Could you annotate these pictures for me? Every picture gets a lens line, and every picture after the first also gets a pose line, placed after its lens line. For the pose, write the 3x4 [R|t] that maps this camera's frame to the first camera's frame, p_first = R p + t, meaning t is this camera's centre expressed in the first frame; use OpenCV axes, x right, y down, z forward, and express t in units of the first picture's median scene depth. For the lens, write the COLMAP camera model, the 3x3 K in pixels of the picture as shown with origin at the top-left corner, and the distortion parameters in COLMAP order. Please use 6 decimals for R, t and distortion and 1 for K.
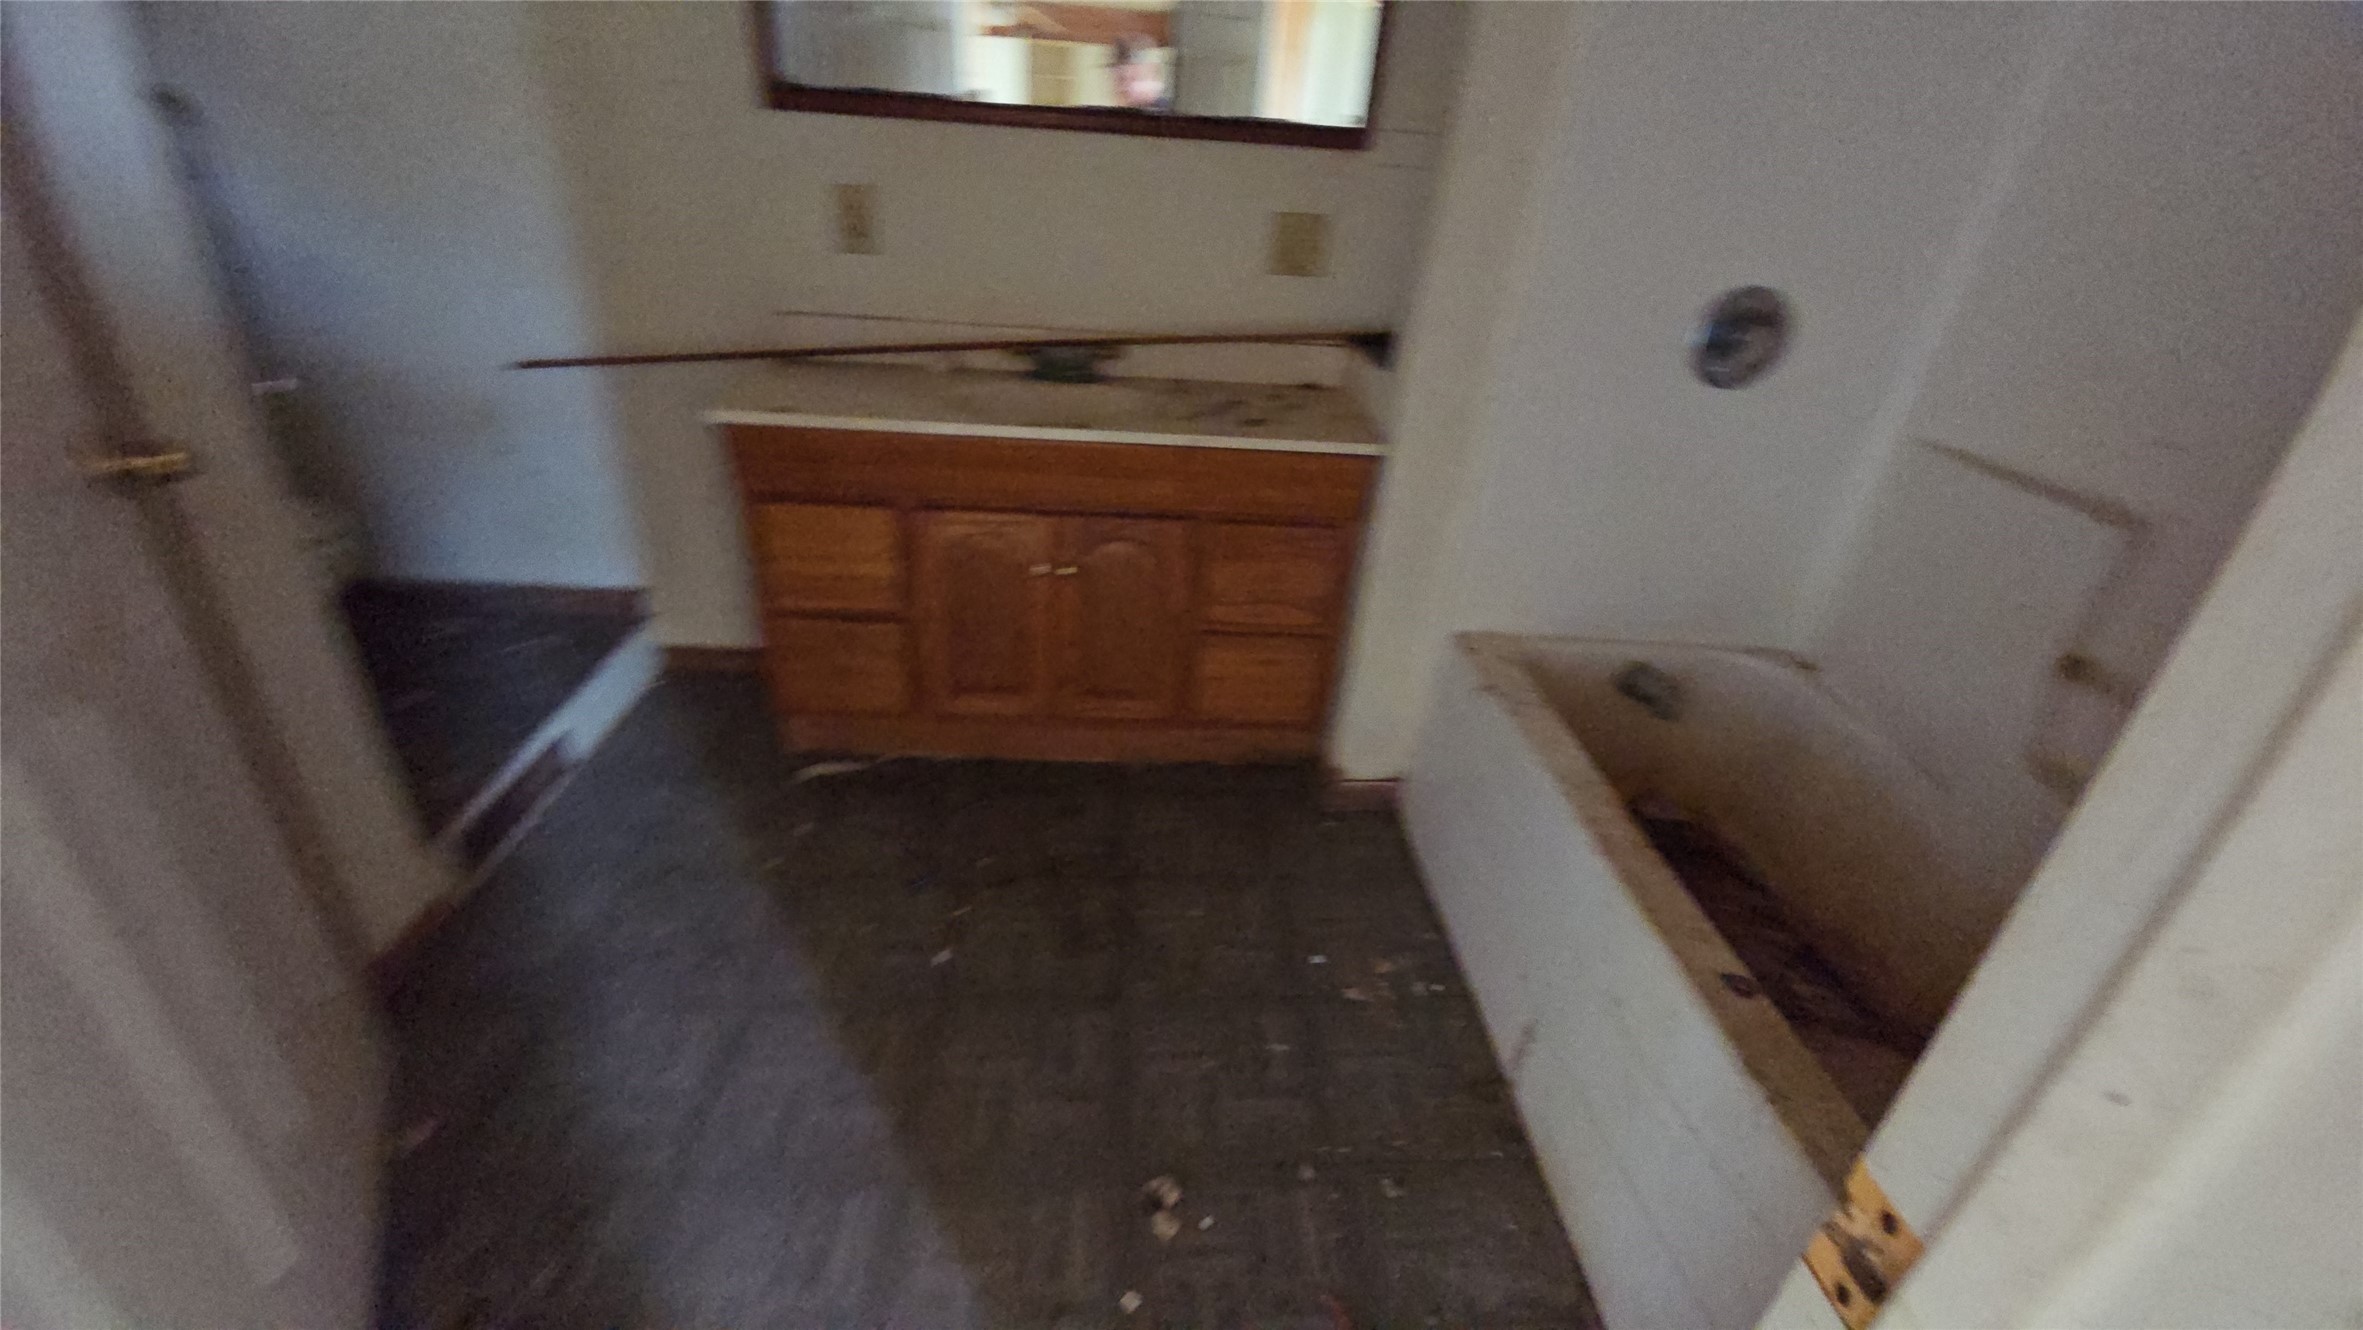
lens RADIAL K [[963.0, 0, 1170.5], [0, 963.0, 664.8], [0, 0, 1]] dist [0.000060, -0.000098]
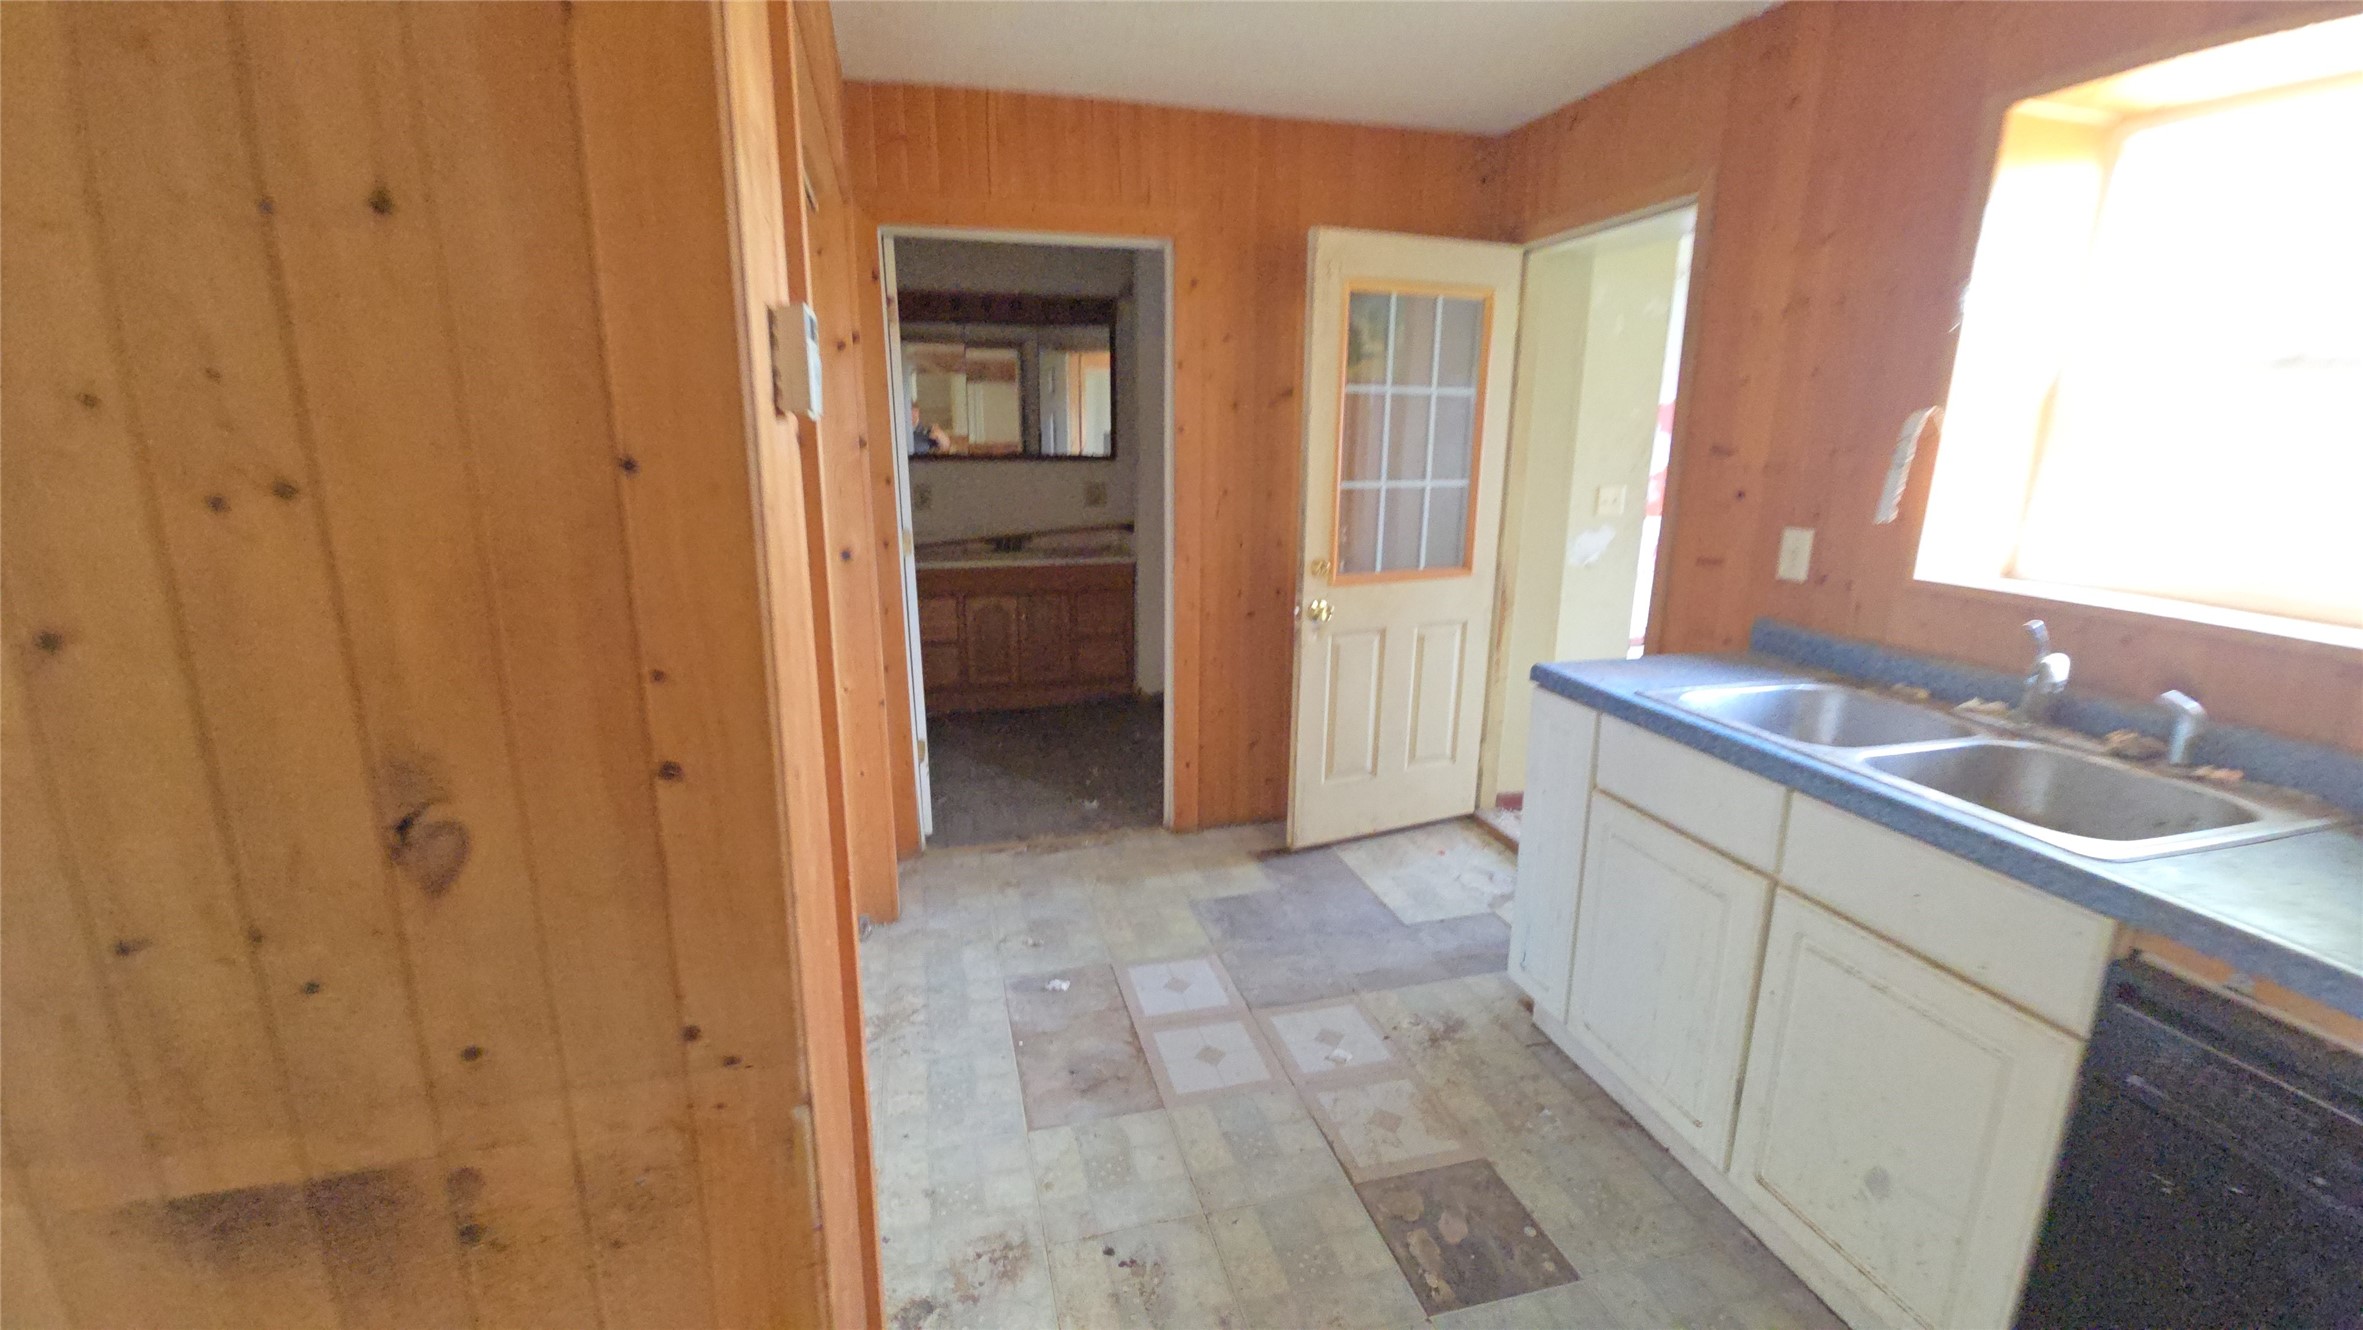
lens RADIAL K [[963.0, 0, 1170.5], [0, 963.0, 664.8], [0, 0, 1]] dist [0.000060, -0.000098]
pose [[0.974743, -0.106239, 0.196442, -0.246934], [0.151106, 0.961429, -0.229830, 0.686265], [-0.164448, 0.253709, 0.953199, -1.507471]]
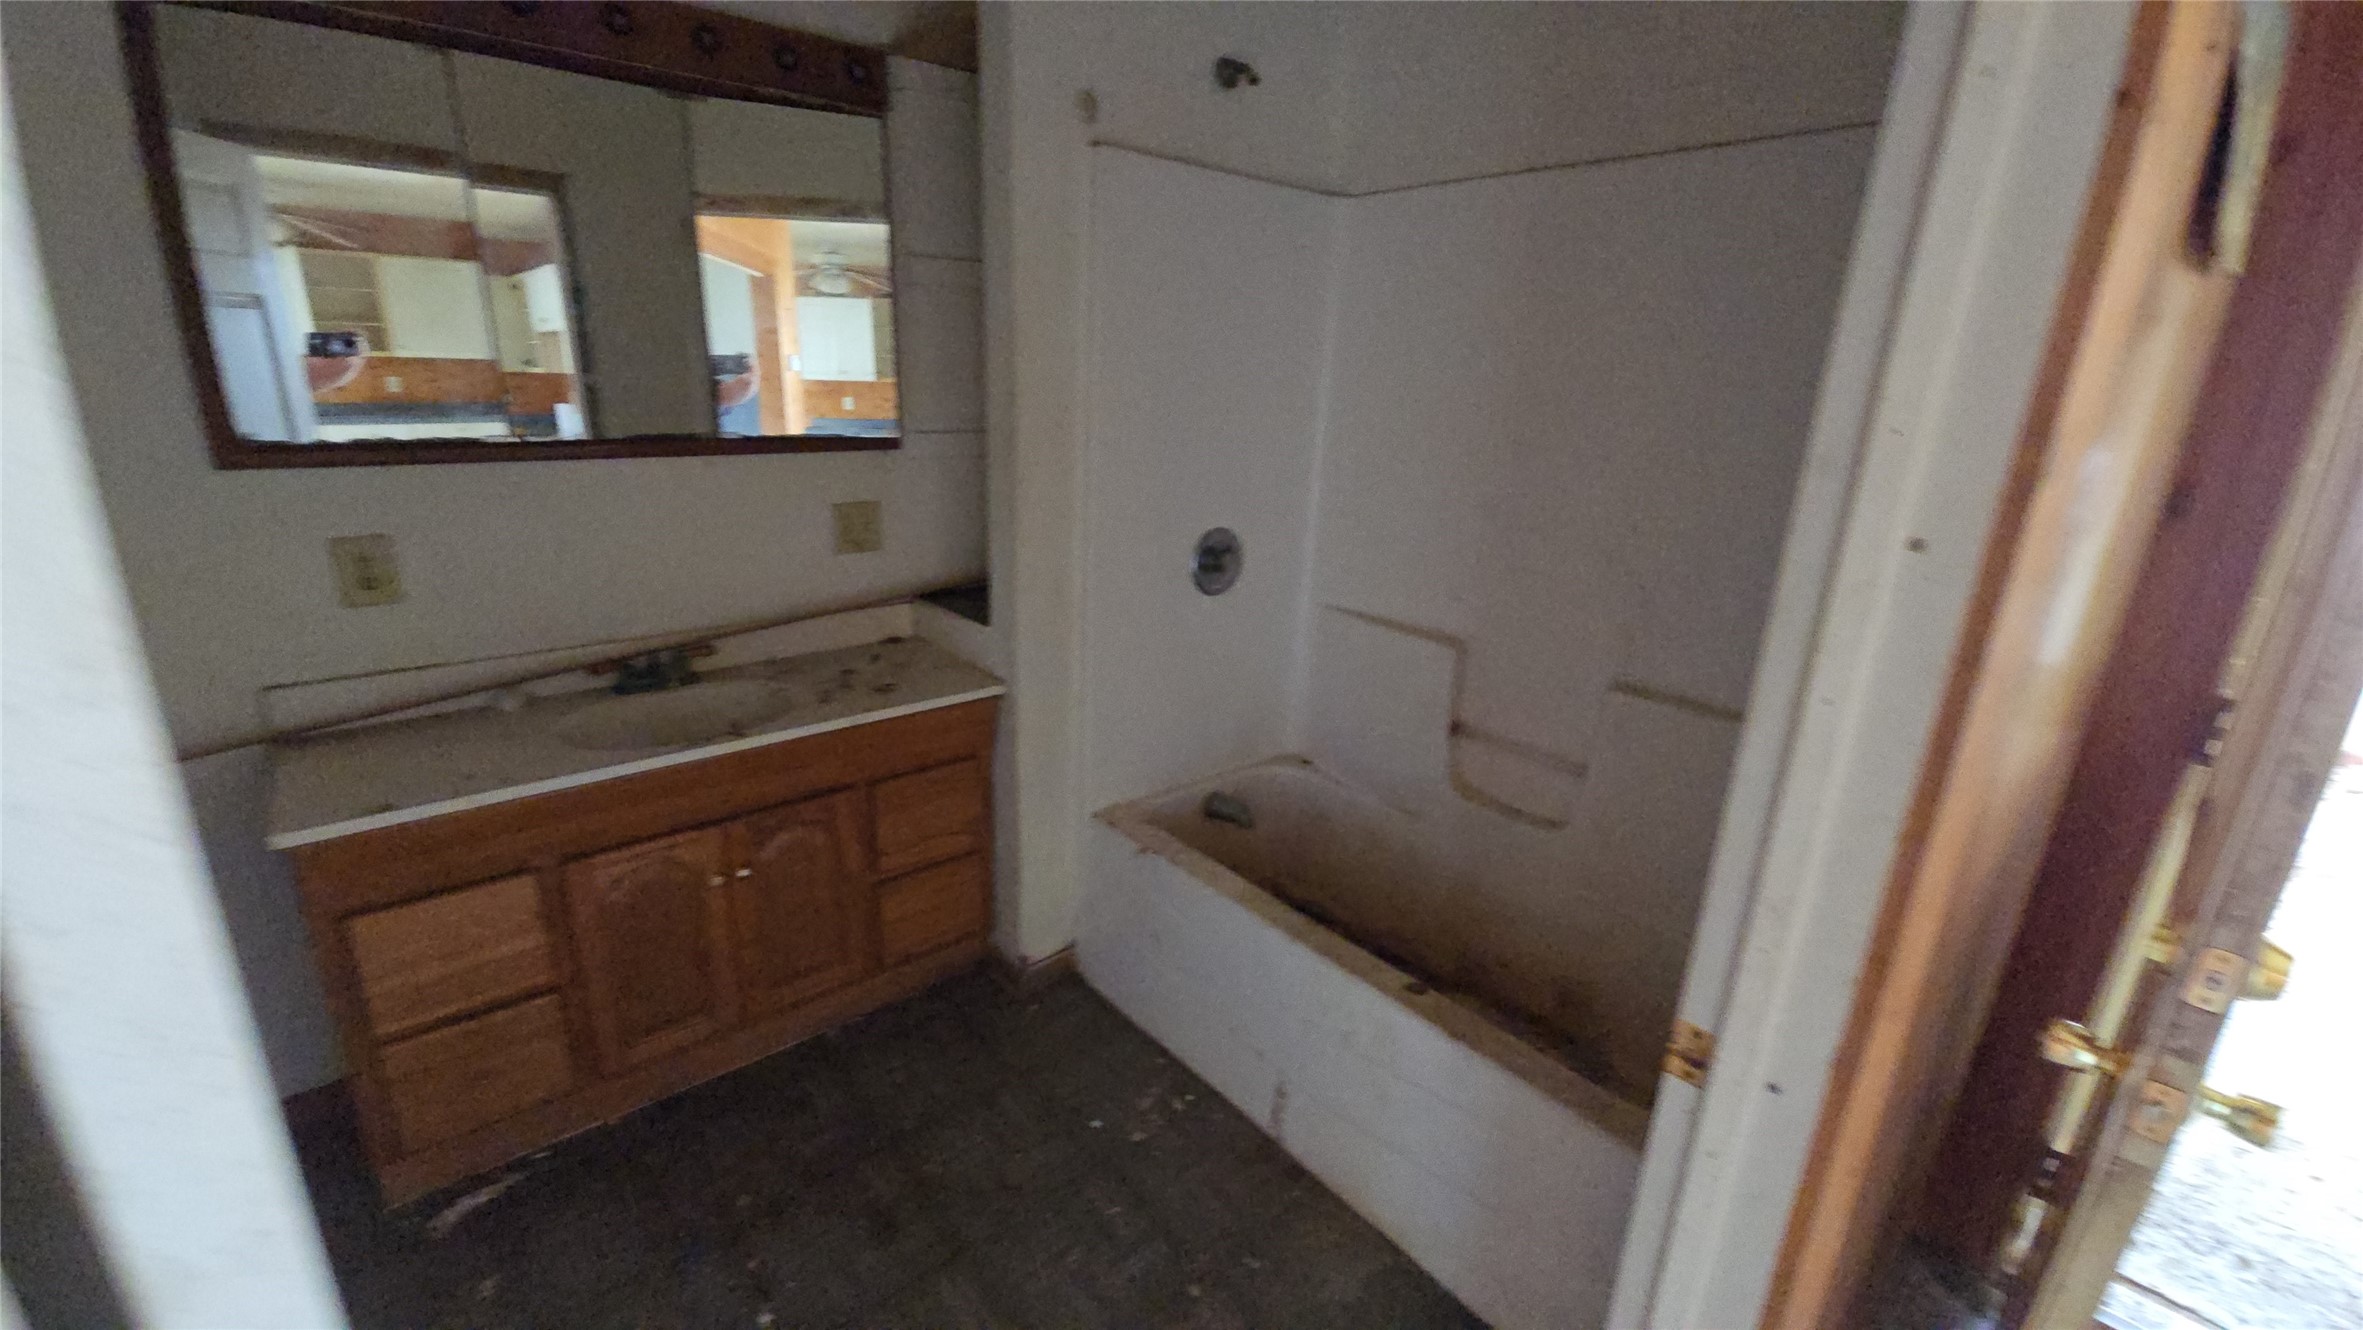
lens RADIAL K [[963.0, 0, 1170.5], [0, 963.0, 664.8], [0, 0, 1]] dist [0.000060, -0.000098]
pose [[0.790064, -0.219567, 0.572355, -0.286219], [0.304369, 0.950945, -0.055342, -0.114664], [-0.532127, 0.217931, 0.818137, -0.101511]]
